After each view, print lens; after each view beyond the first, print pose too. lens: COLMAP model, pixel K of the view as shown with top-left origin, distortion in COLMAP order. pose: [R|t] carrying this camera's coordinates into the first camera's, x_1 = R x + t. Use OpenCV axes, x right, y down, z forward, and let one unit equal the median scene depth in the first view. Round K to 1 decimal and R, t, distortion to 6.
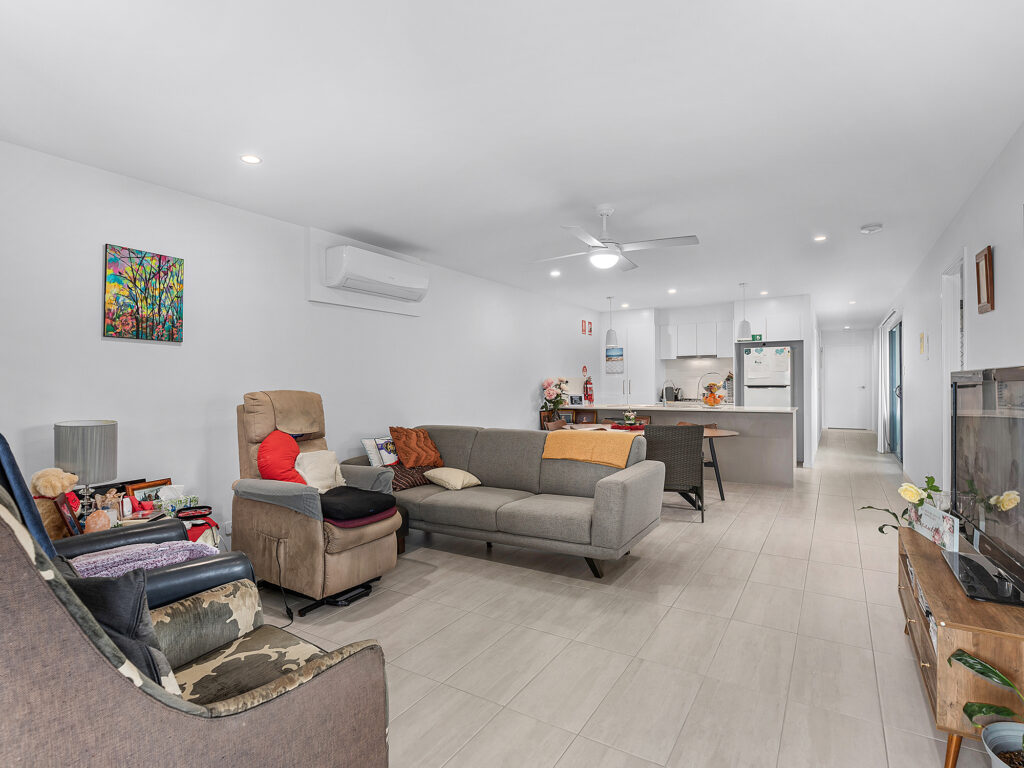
lens RADIAL K [[519.4, 0, 513.9], [0, 519.4, 383.9], [0, 0, 1]] dist [-0.000100, -0.000096]
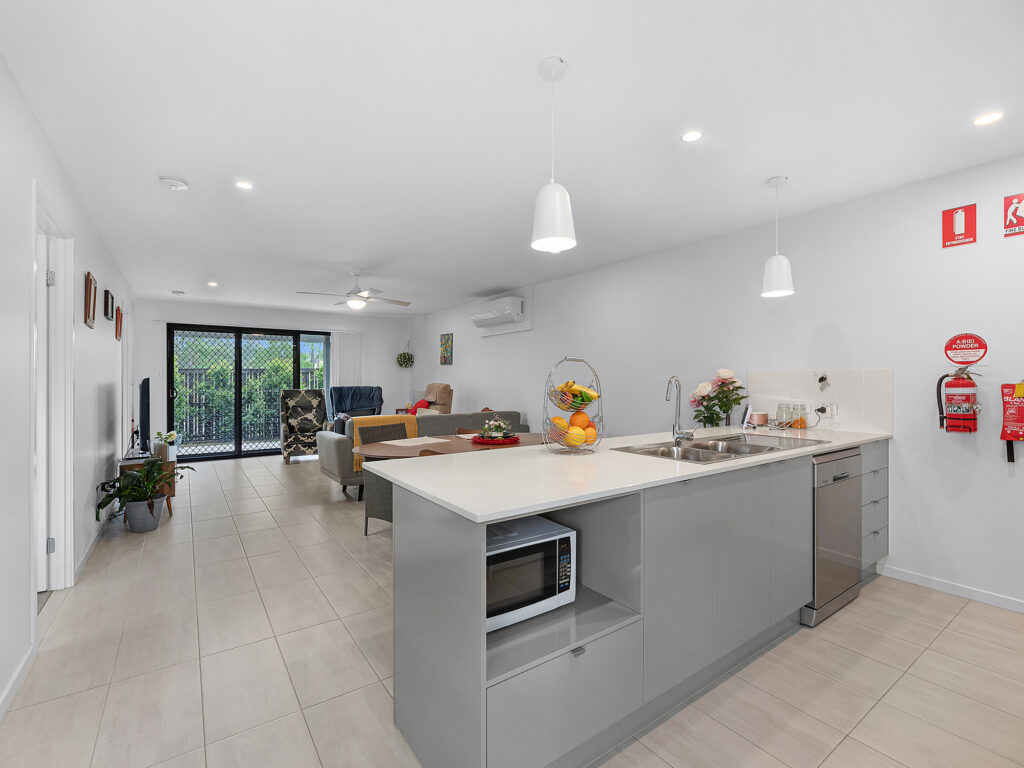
lens RADIAL K [[468.3, 0, 507.2], [0, 468.3, 382.3], [0, 0, 1]] dist [-0.002289, -0.000127]
pose [[-0.392973, 0.003437, -0.919544, 0.613316], [-0.005252, 0.999968, 0.005982, -0.002391], [0.919535, 0.007180, -0.392942, 0.934650]]
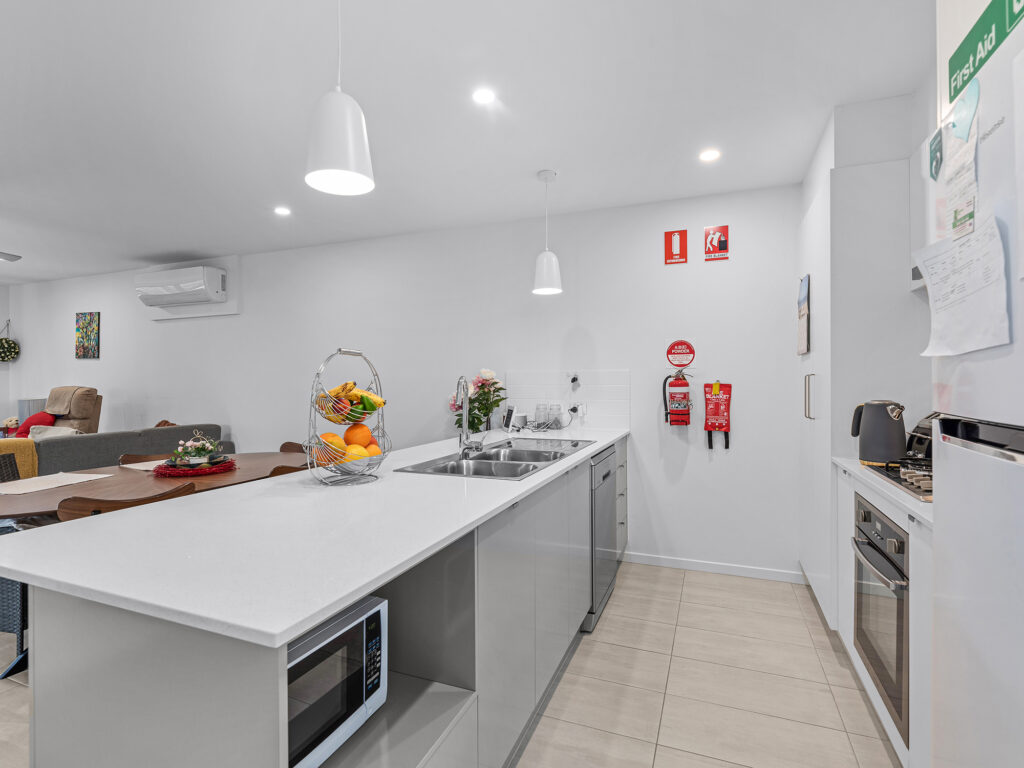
lens RADIAL K [[515.2, 0, 510.3], [0, 515.2, 380.4], [0, 0, 1]] dist [0.000825, -0.001795]
pose [[0.170682, -0.002131, -0.985324, 0.571766], [-0.003404, 0.999990, -0.002753, -0.002088], [0.985320, 0.003824, 0.170673, 0.890332]]
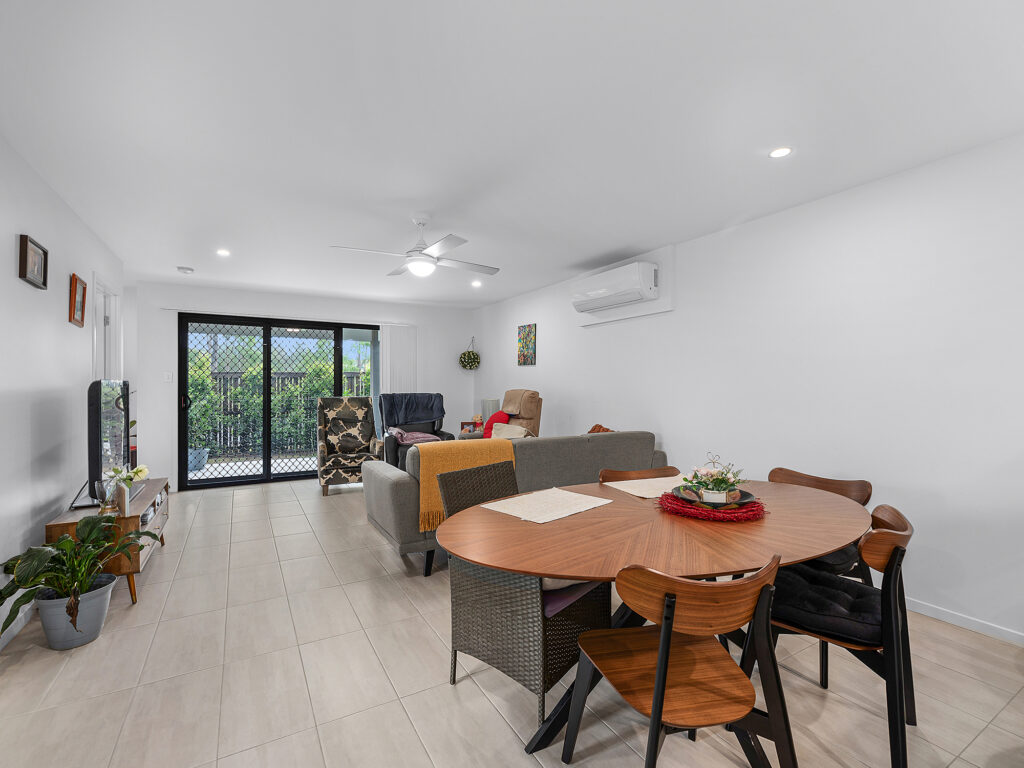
lens RADIAL K [[468.3, 0, 509.4], [0, 468.3, 388.7], [0, 0, 1]] dist [-0.002289, -0.000127]
pose [[-0.468734, 0.004282, -0.883329, 0.429414], [-0.006208, 0.999948, 0.008141, -0.001069], [0.883317, 0.009300, -0.468683, 0.750624]]
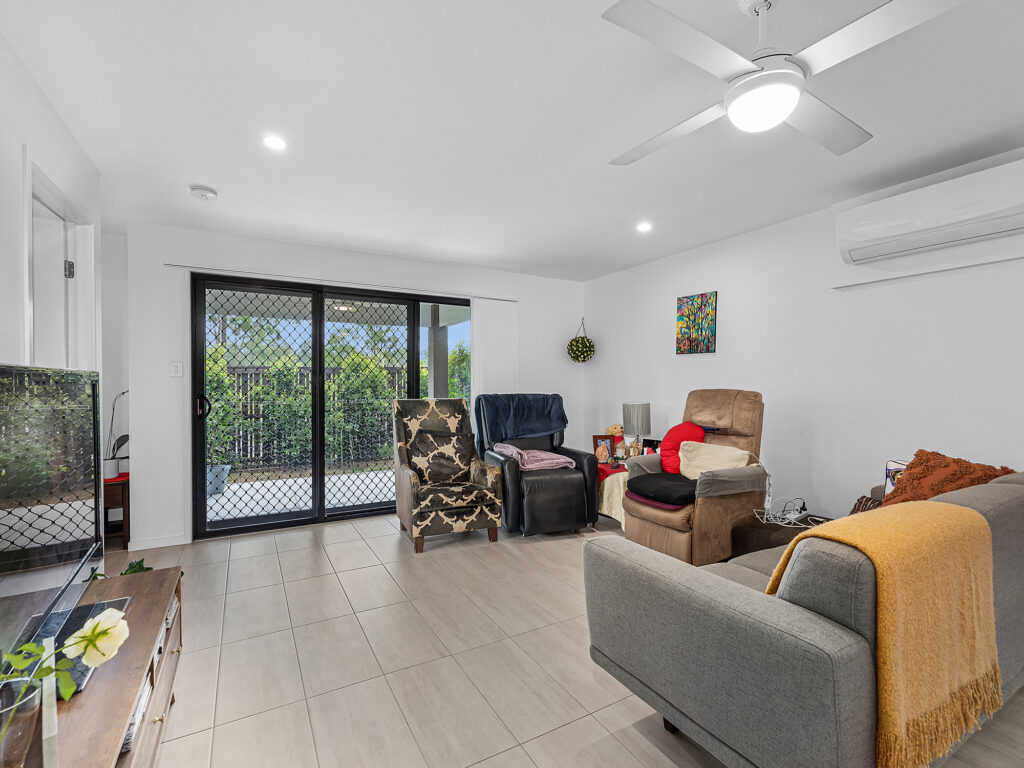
lens RADIAL K [[468.3, 0, 510.2], [0, 468.3, 393.3], [0, 0, 1]] dist [-0.002289, -0.000127]
pose [[-0.475391, 0.016161, -0.879626, 0.296964], [-0.007372, 0.999723, 0.022352, 0.001293], [0.879744, 0.017111, -0.475140, 0.473894]]
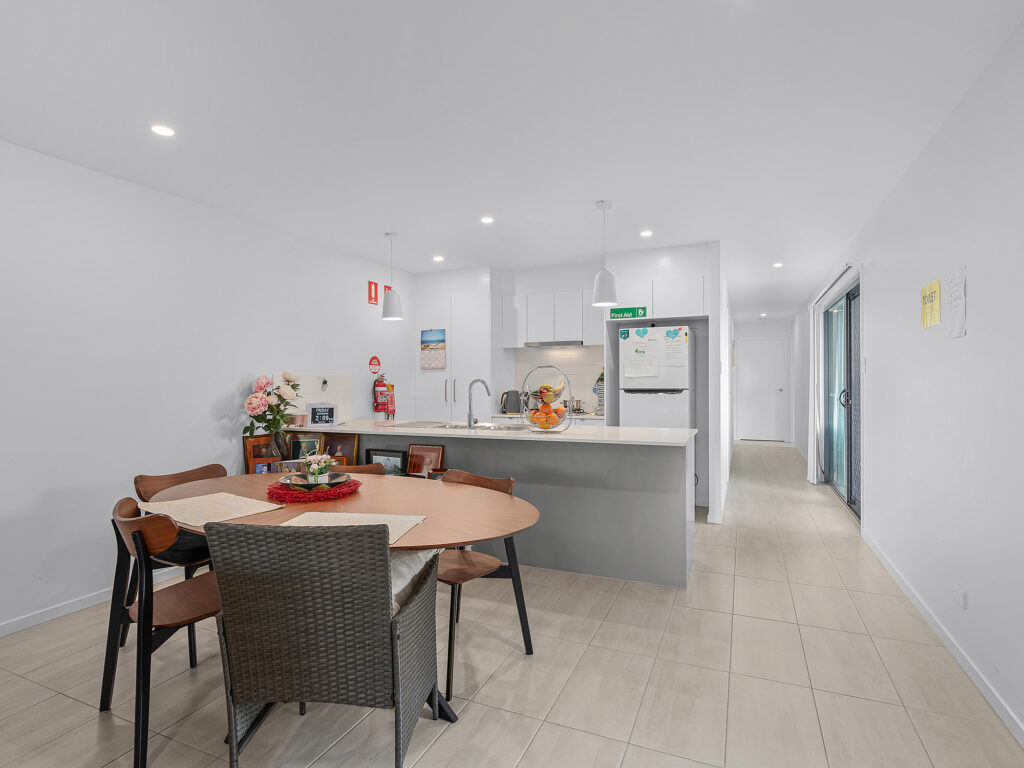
lens RADIAL K [[537.4, 0, 508.6], [0, 537.4, 379.6], [0, 0, 1]] dist [-0.005914, -0.000024]
pose [[0.990340, 0.004223, 0.138598, 0.230028], [-0.003017, 0.999956, -0.008912, -0.002275], [-0.138630, 0.008408, 0.990309, 0.395796]]
